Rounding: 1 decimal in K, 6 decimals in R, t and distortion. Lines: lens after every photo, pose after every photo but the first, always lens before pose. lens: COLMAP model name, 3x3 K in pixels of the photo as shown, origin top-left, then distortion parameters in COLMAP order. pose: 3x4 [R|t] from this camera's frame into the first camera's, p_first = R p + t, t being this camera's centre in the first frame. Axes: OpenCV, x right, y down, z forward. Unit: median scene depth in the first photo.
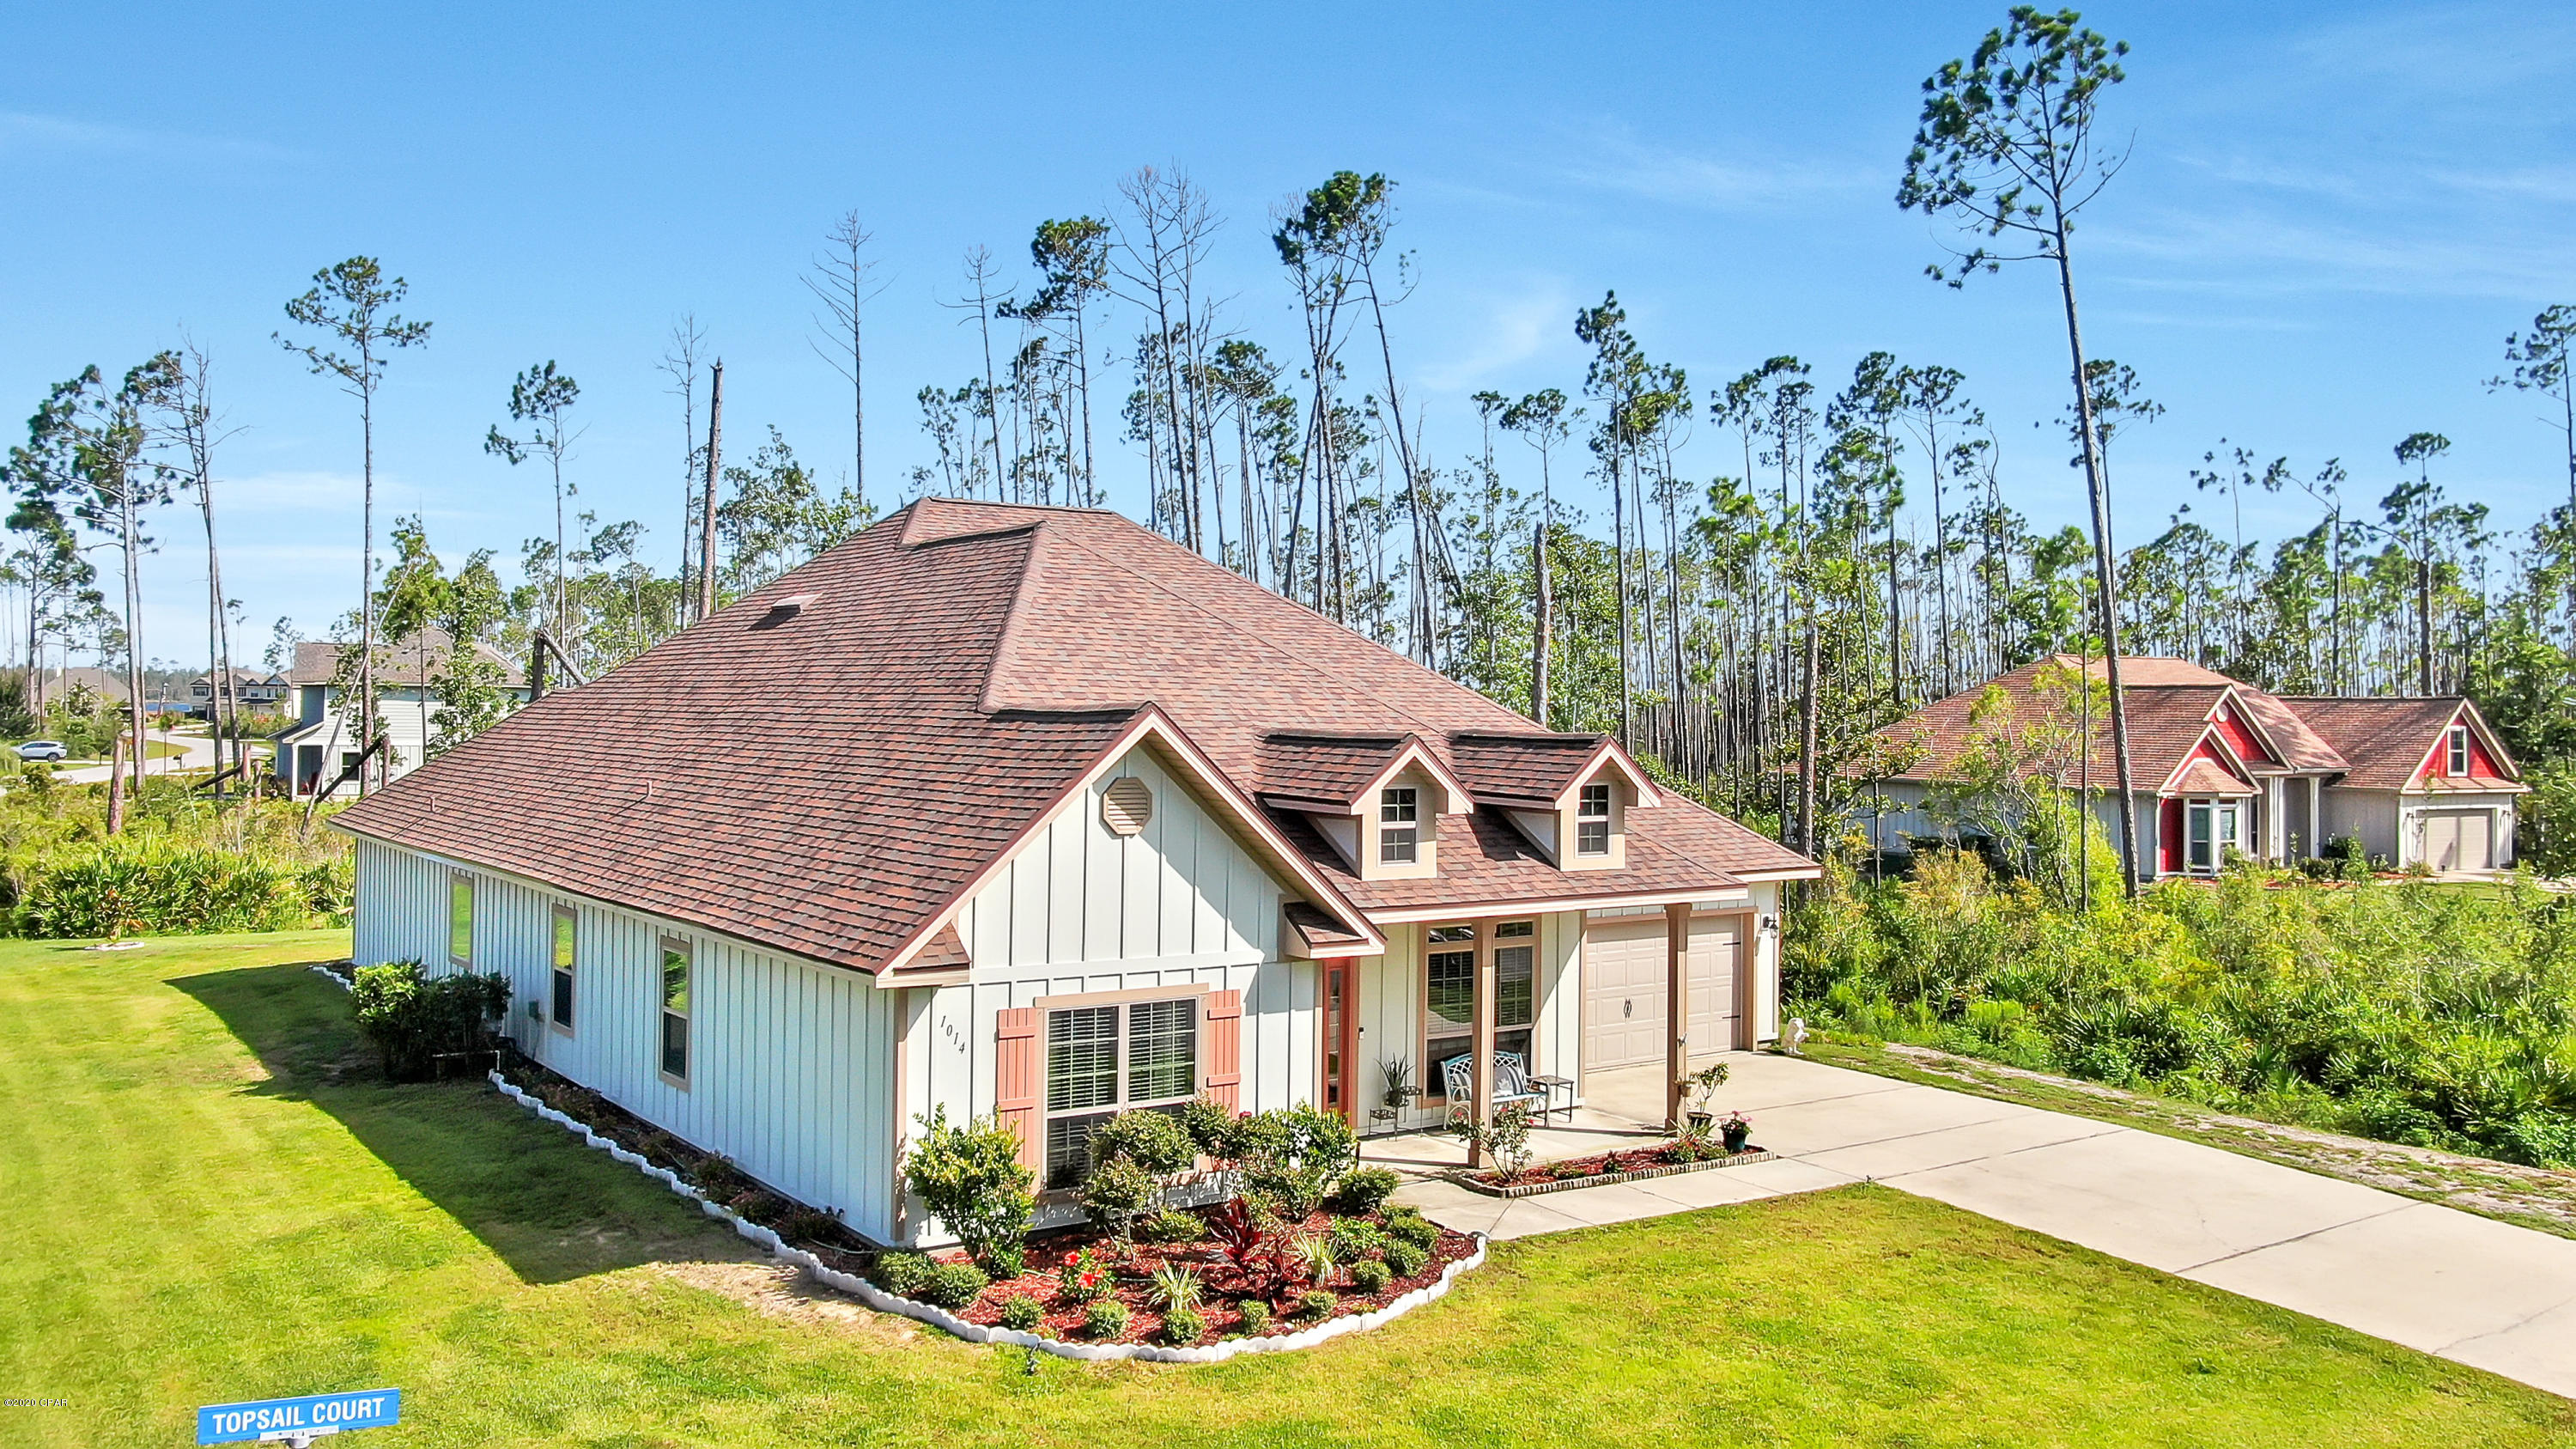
lens RADIAL K [[1981.5, 0, 1288.0], [0, 1981.5, 724.5], [0, 0, 1]] dist [0.109918, 0.000345]
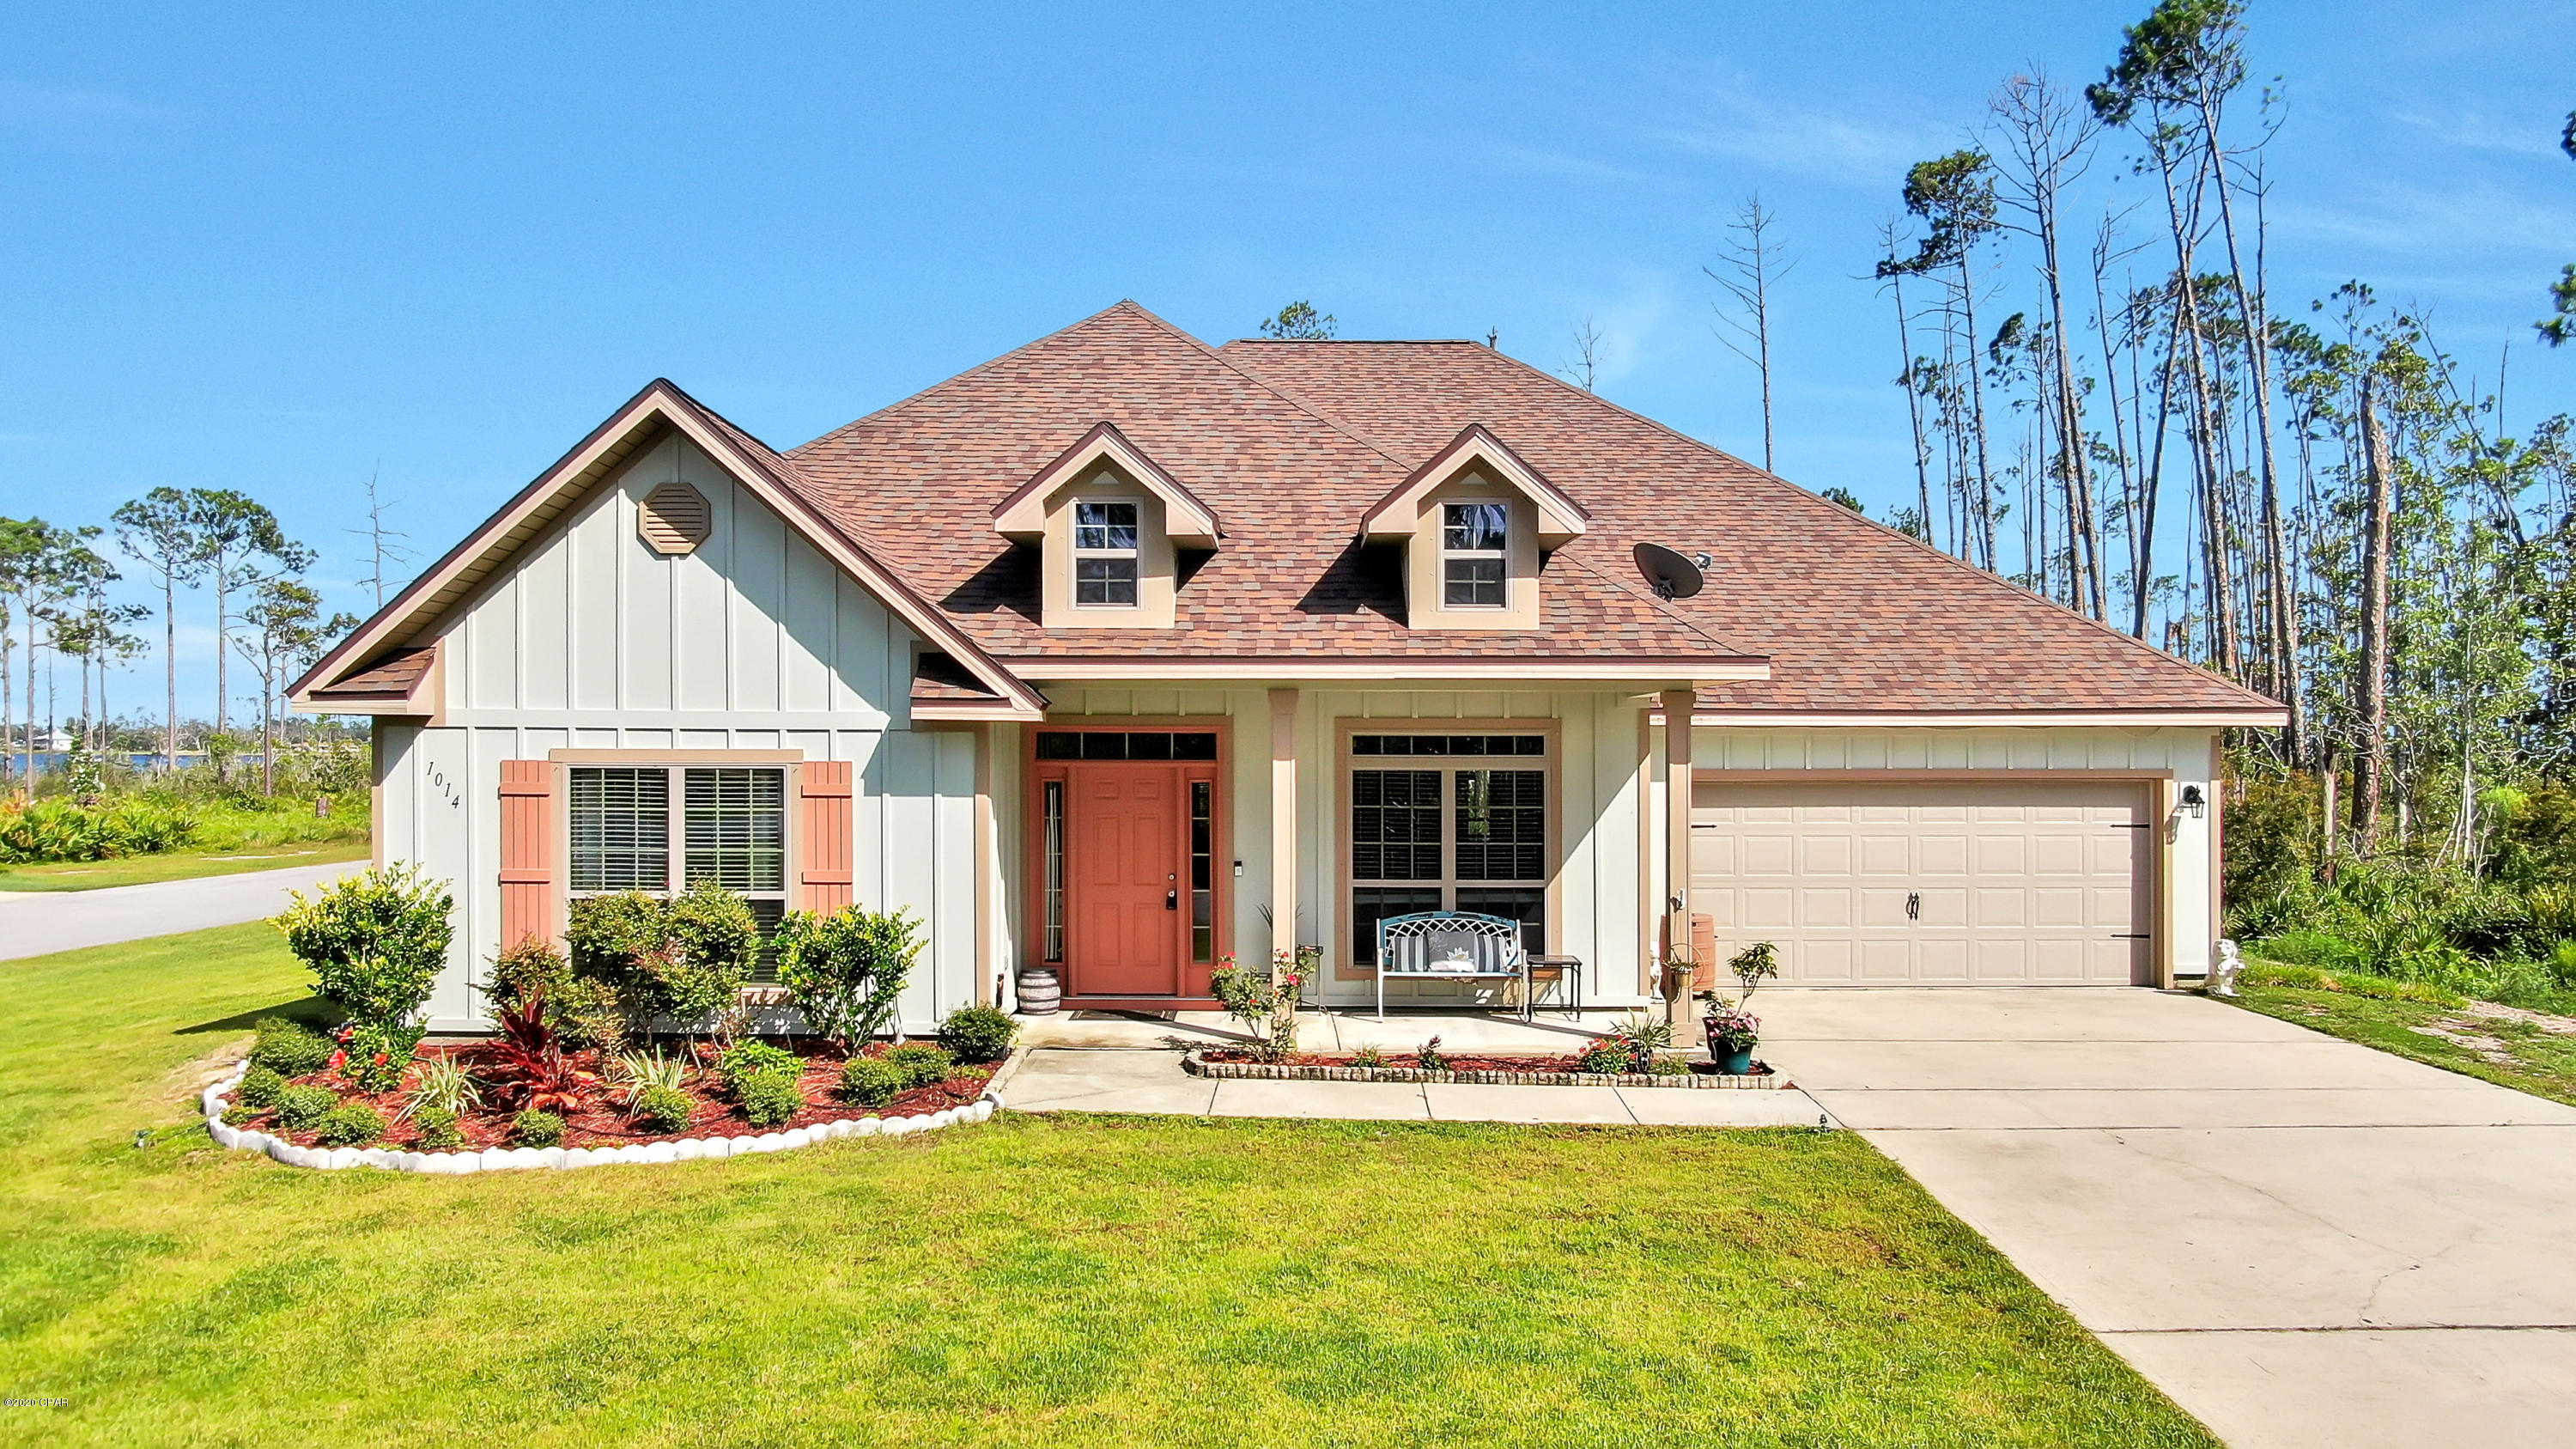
lens RADIAL K [[1838.6, 0, 1288.0], [0, 1838.6, 724.5], [0, 0, 1]] dist [0.000296, 0.001541]
pose [[0.826411, -0.015336, -0.562858, 0.489250], [0.003612, 0.999753, -0.021936, 0.128660], [0.563055, 0.016095, 0.826262, 0.483645]]
